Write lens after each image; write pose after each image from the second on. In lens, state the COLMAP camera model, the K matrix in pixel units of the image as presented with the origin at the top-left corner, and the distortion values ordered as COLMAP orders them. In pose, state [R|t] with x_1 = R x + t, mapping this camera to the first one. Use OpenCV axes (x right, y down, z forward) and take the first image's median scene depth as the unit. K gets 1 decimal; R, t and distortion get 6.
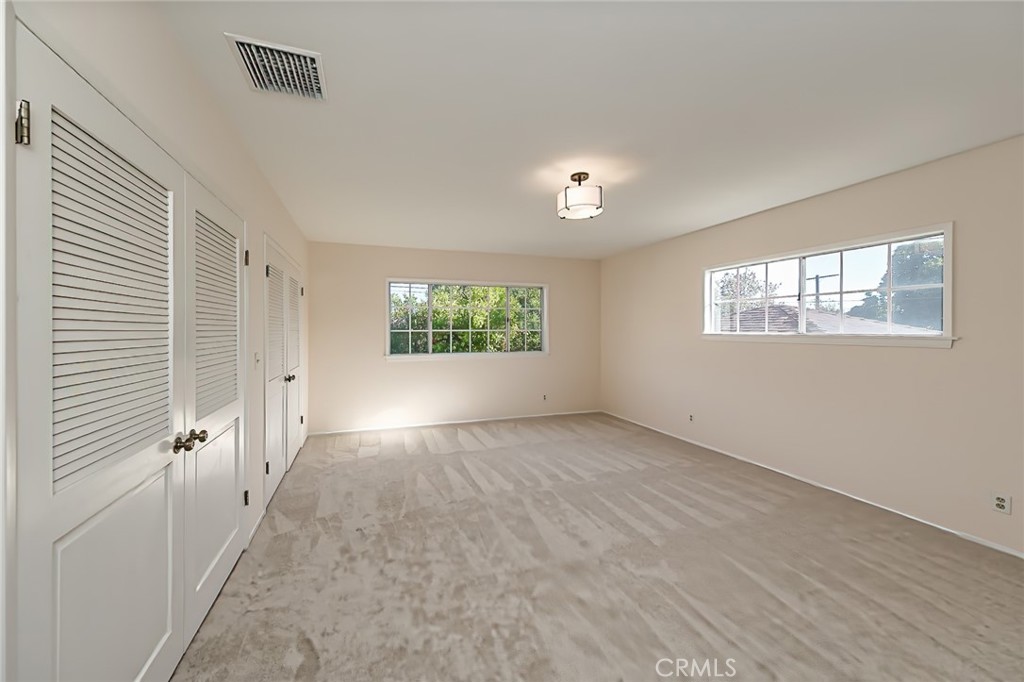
lens RADIAL K [[355.4, 0, 510.4], [0, 355.4, 332.0], [0, 0, 1]] dist [-0.002924, -0.000163]
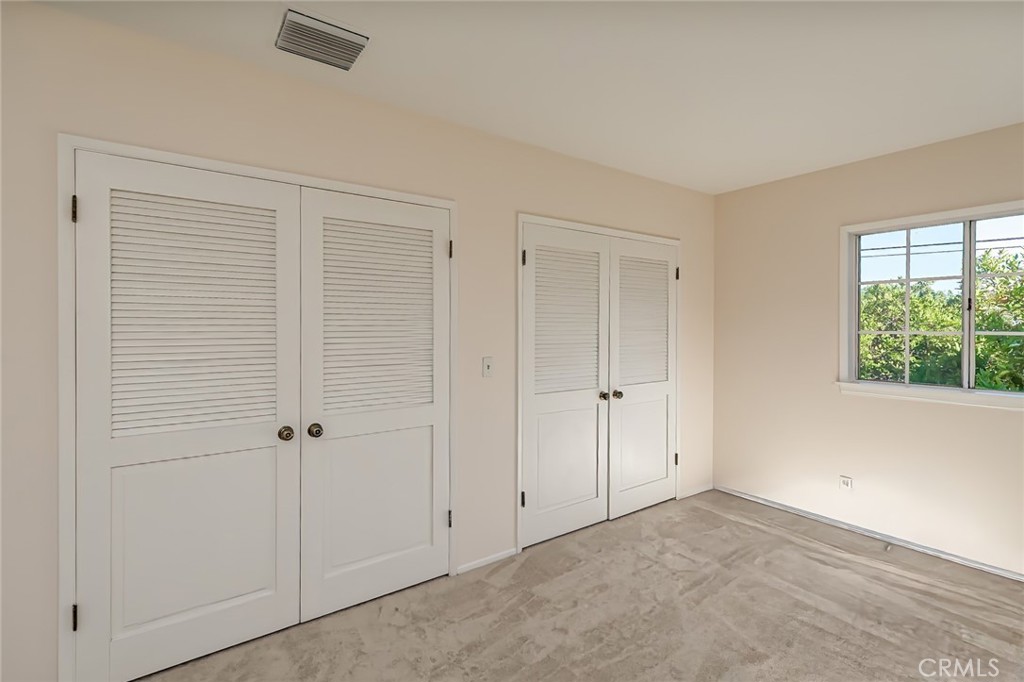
lens RADIAL K [[487.2, 0, 513.2], [0, 487.2, 335.9], [0, 0, 1]] dist [0.000690, 0.000004]
pose [[0.244855, 0.017639, -0.969399, 0.394326], [-0.007986, 0.999837, 0.016175, -0.012572], [0.969527, 0.003782, 0.244956, 0.706490]]
